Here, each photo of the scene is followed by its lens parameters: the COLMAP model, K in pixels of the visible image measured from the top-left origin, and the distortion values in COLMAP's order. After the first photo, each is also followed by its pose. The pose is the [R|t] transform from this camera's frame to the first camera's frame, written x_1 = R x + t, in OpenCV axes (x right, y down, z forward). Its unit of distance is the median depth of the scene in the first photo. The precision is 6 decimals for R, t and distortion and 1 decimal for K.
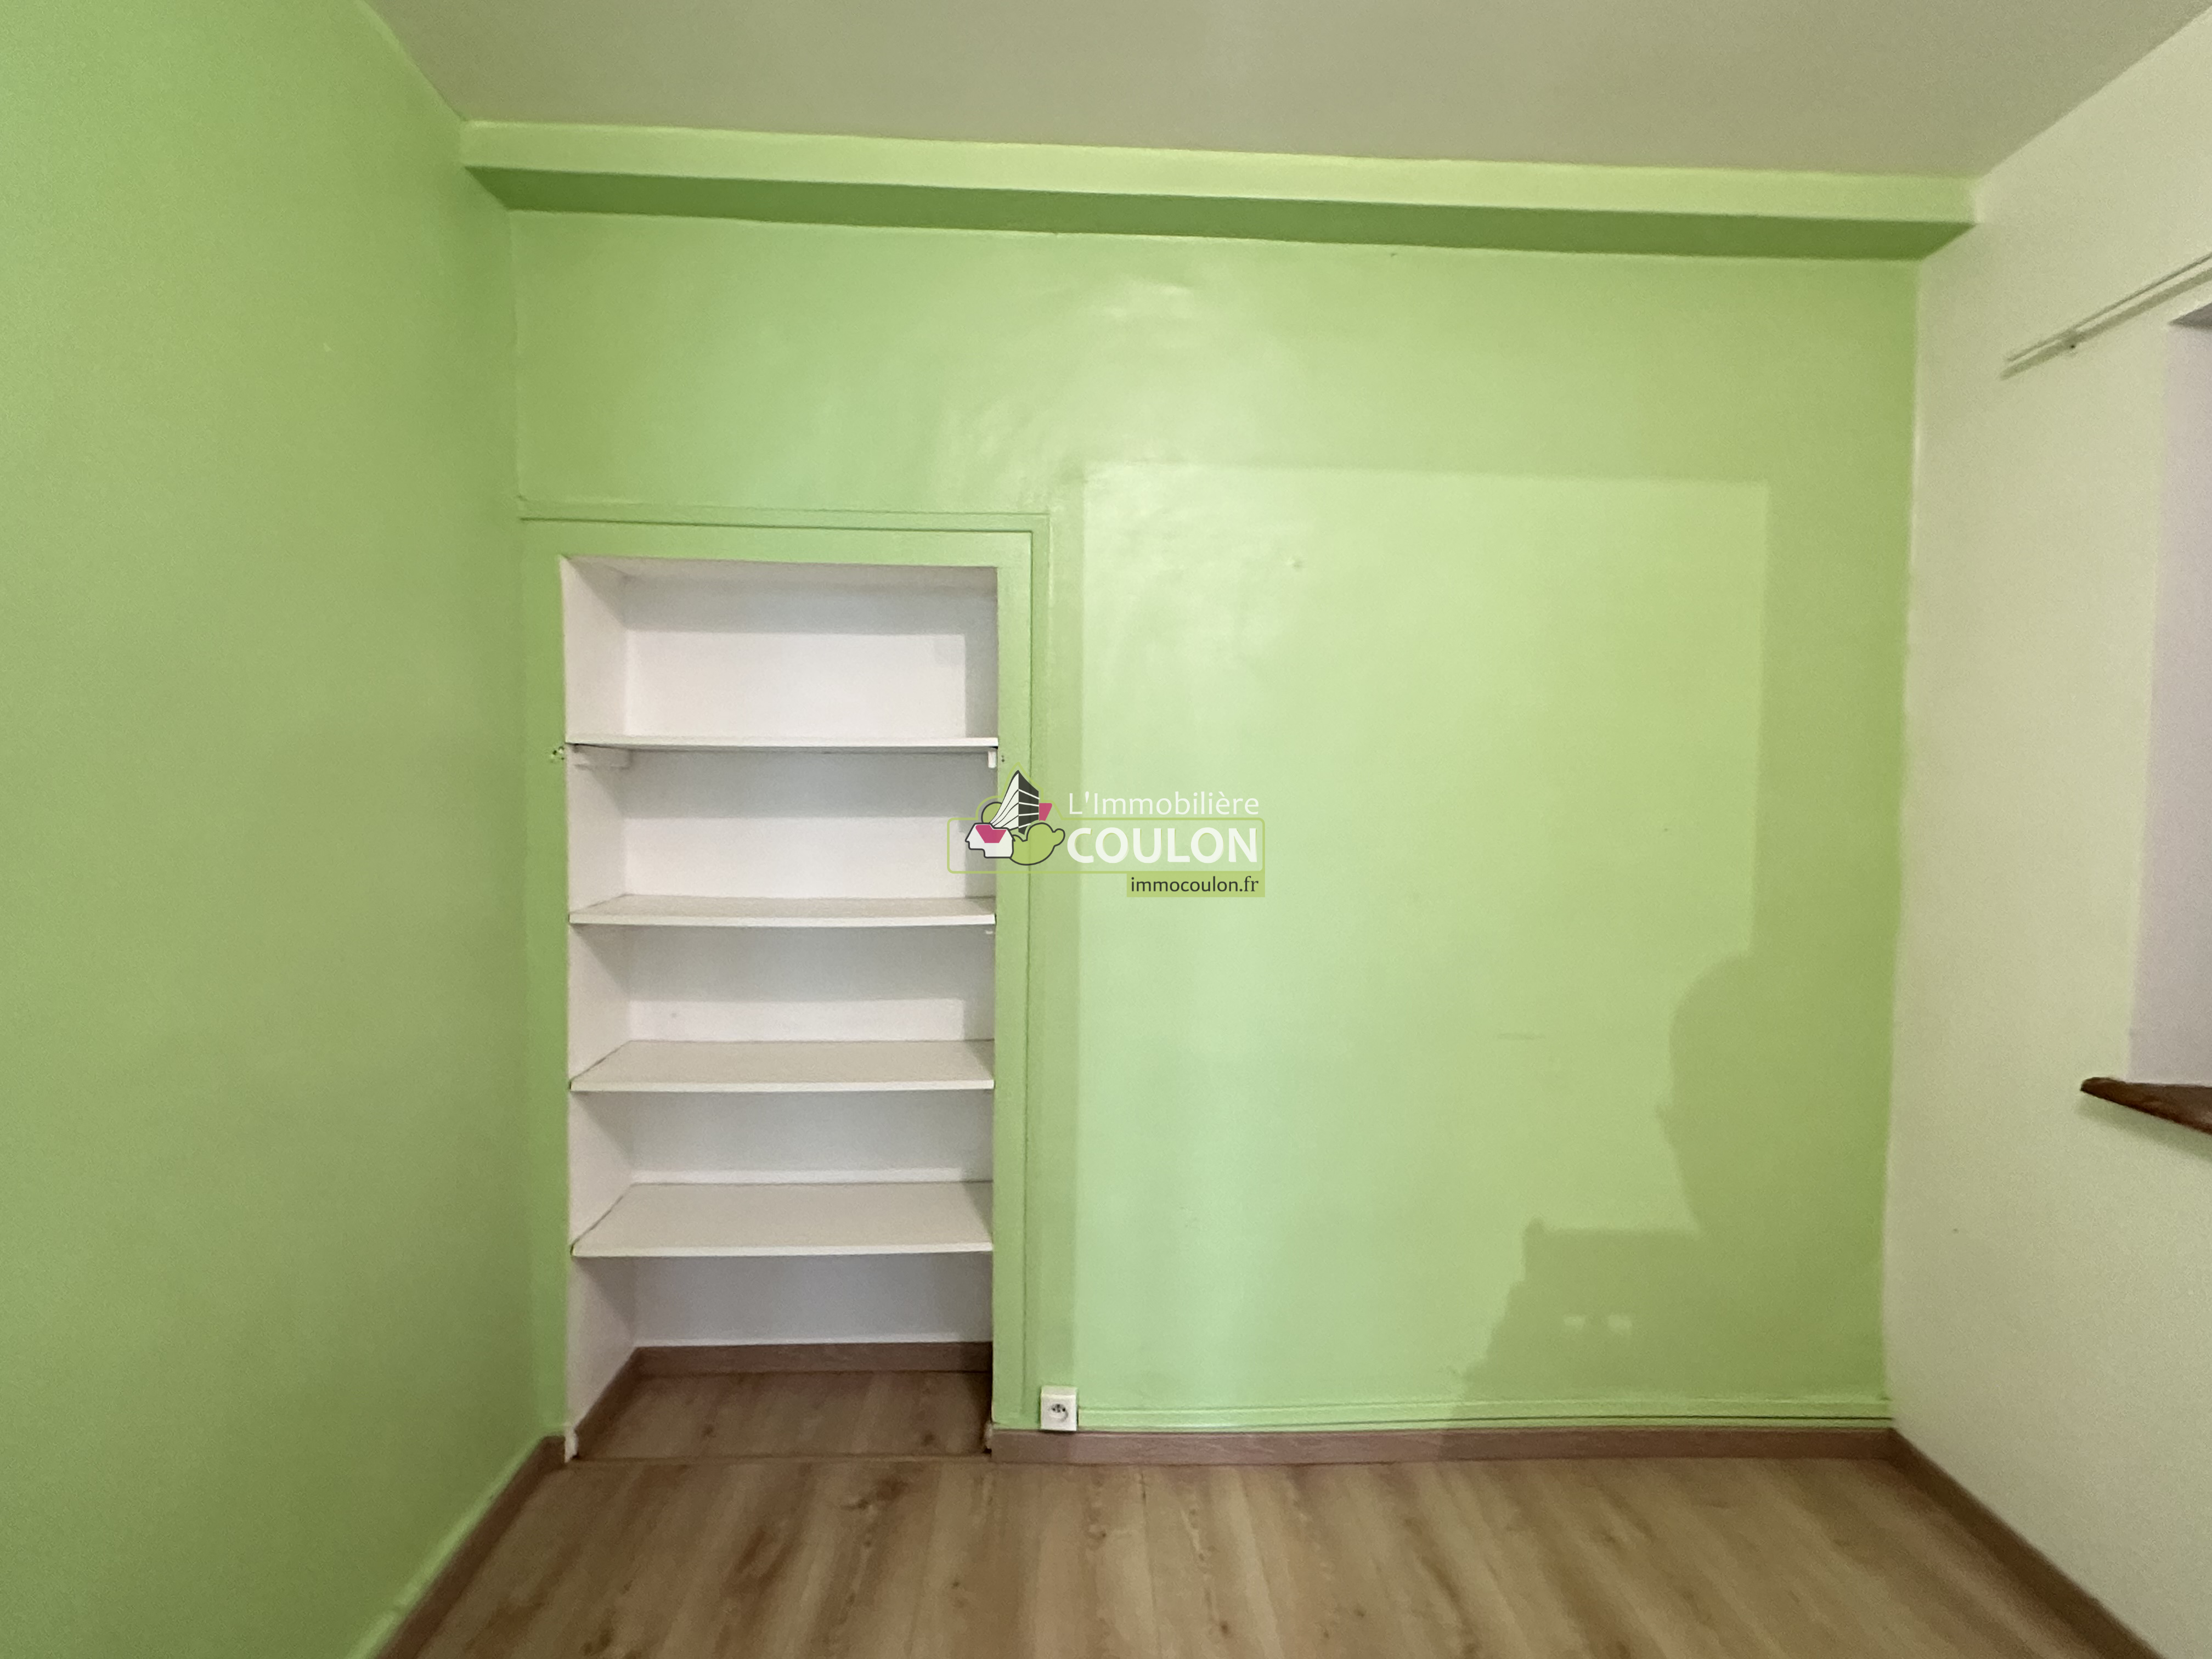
lens RADIAL K [[1146.9, 0, 1104.7], [0, 1146.9, 838.7], [0, 0, 1]] dist [0.016588, -0.018808]
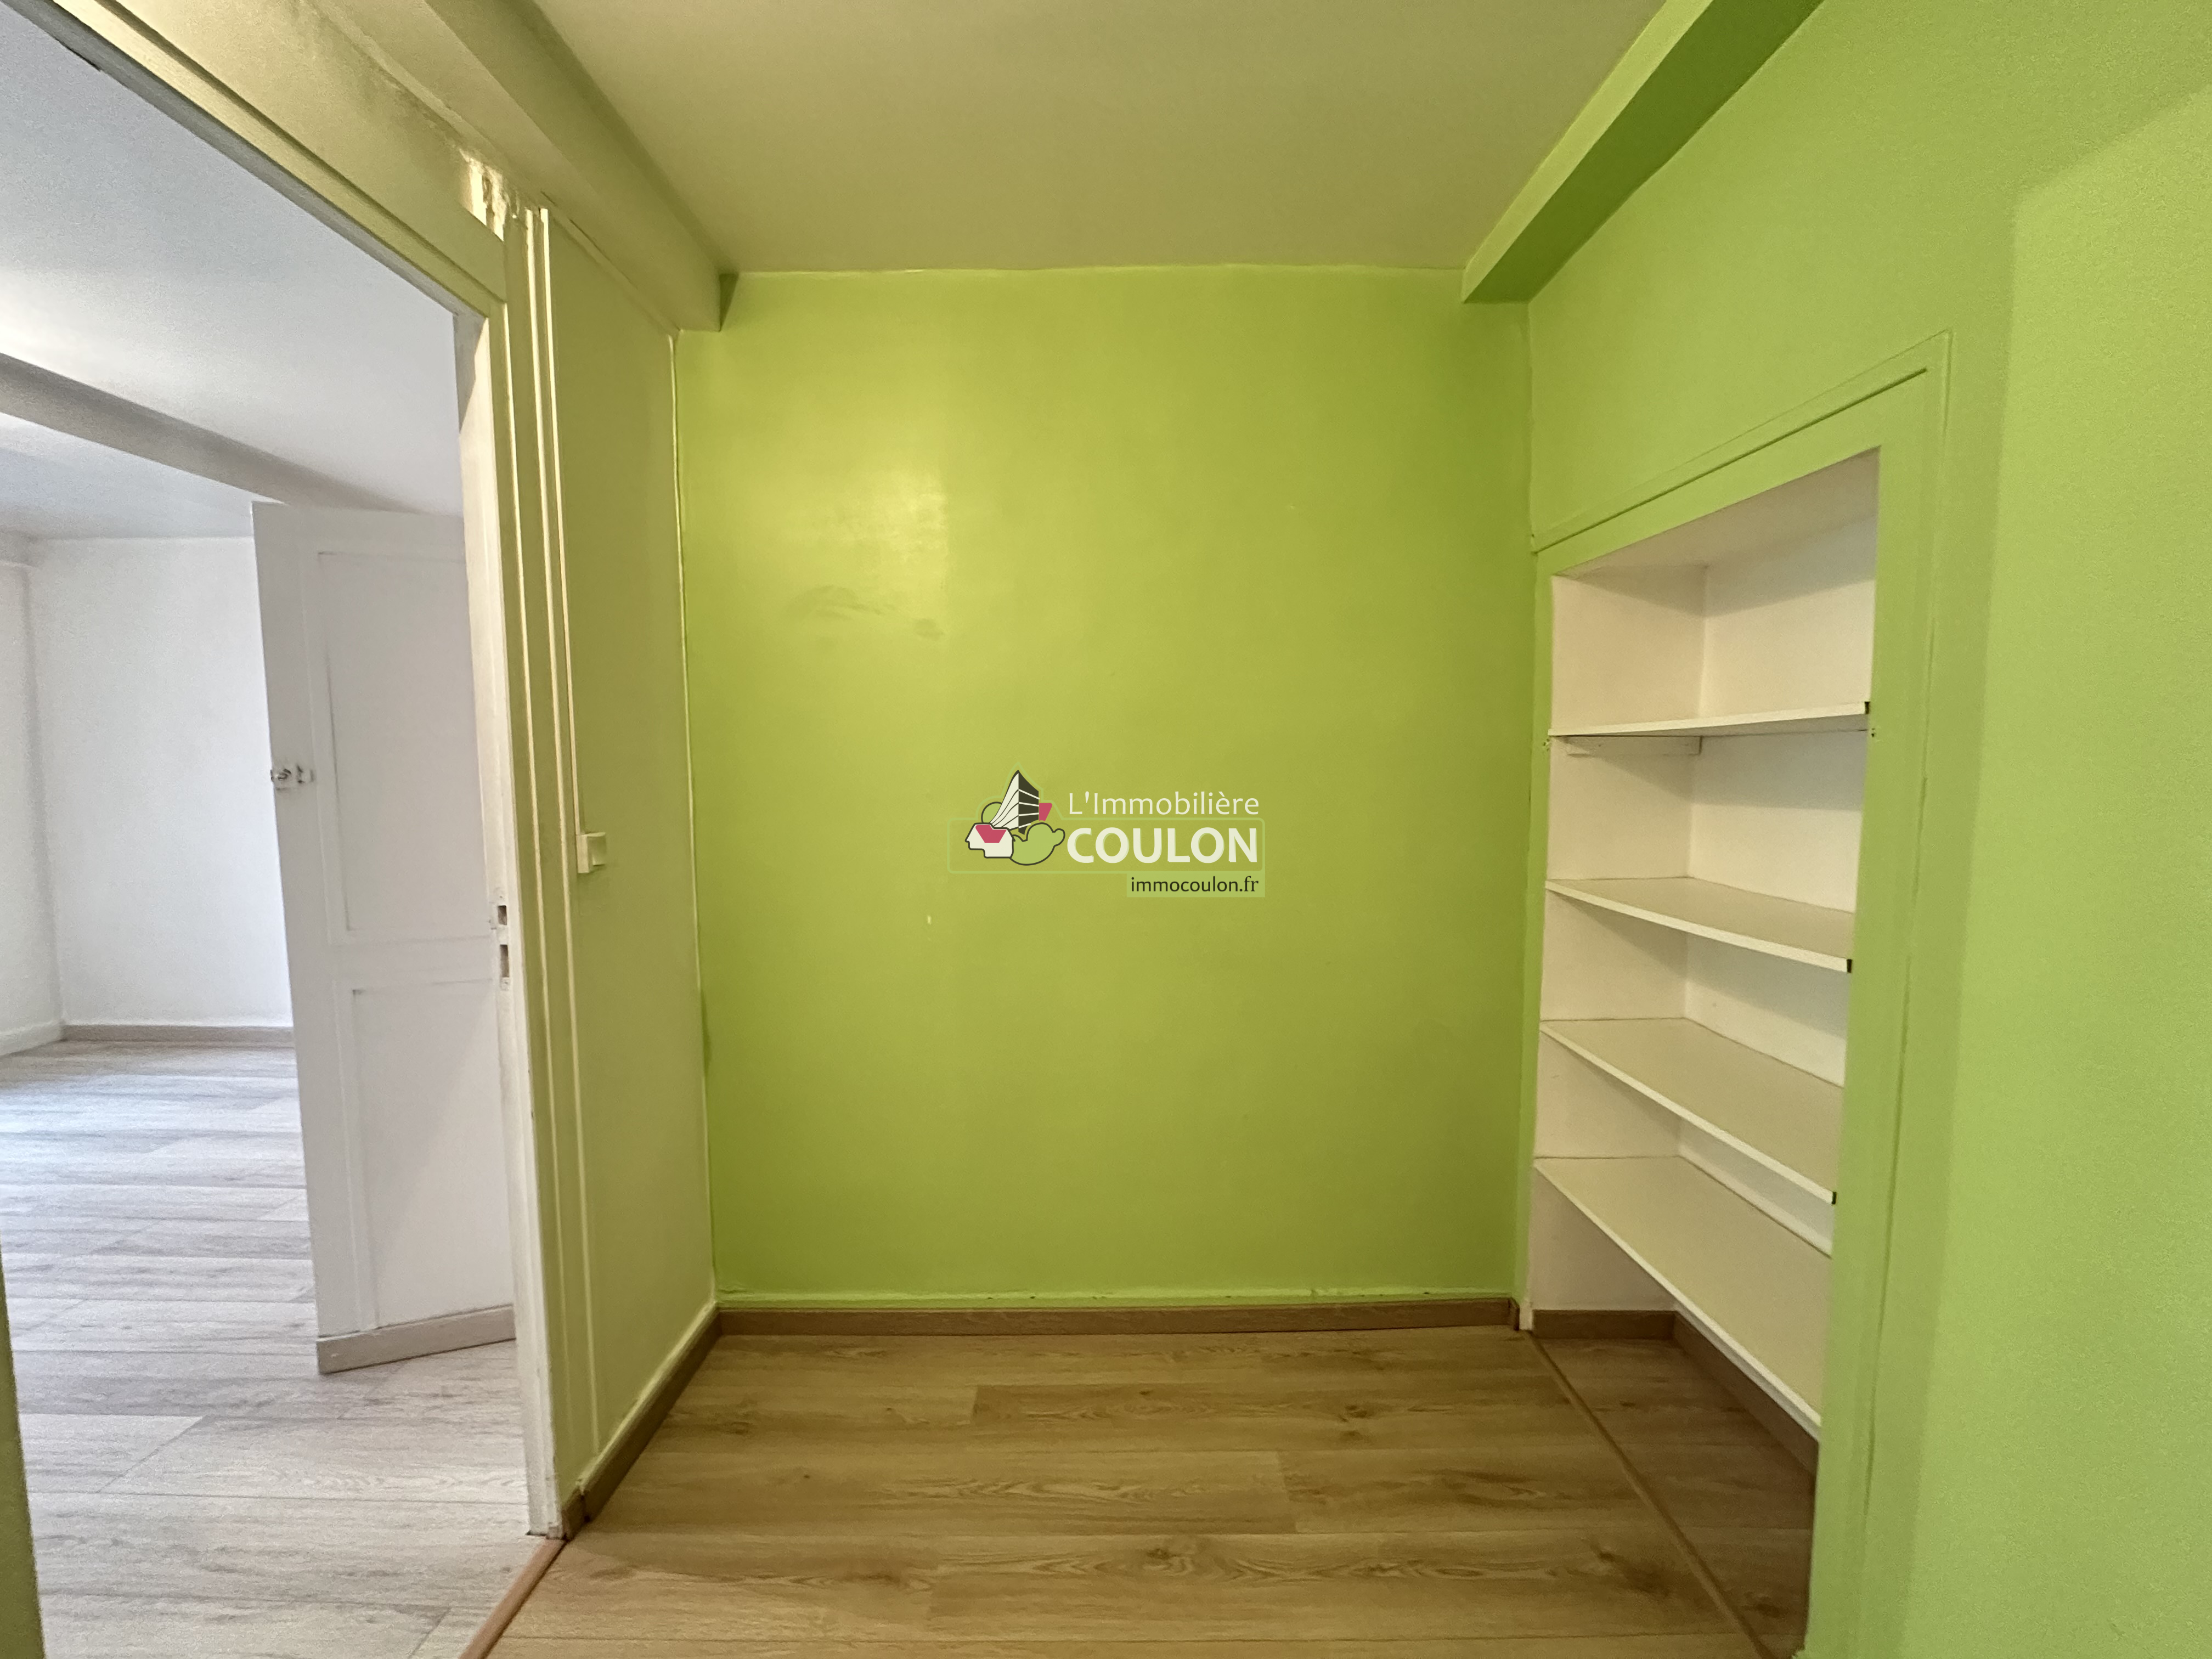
lens RADIAL K [[889.5, 0, 1112.2], [0, 889.5, 829.6], [0, 0, 1]] dist [-0.001900, -0.000215]
pose [[-0.039339, 0.063819, -0.997186, 0.455739], [-0.049236, 0.996622, 0.065725, -0.024432], [0.998012, 0.051683, -0.036064, 0.581376]]
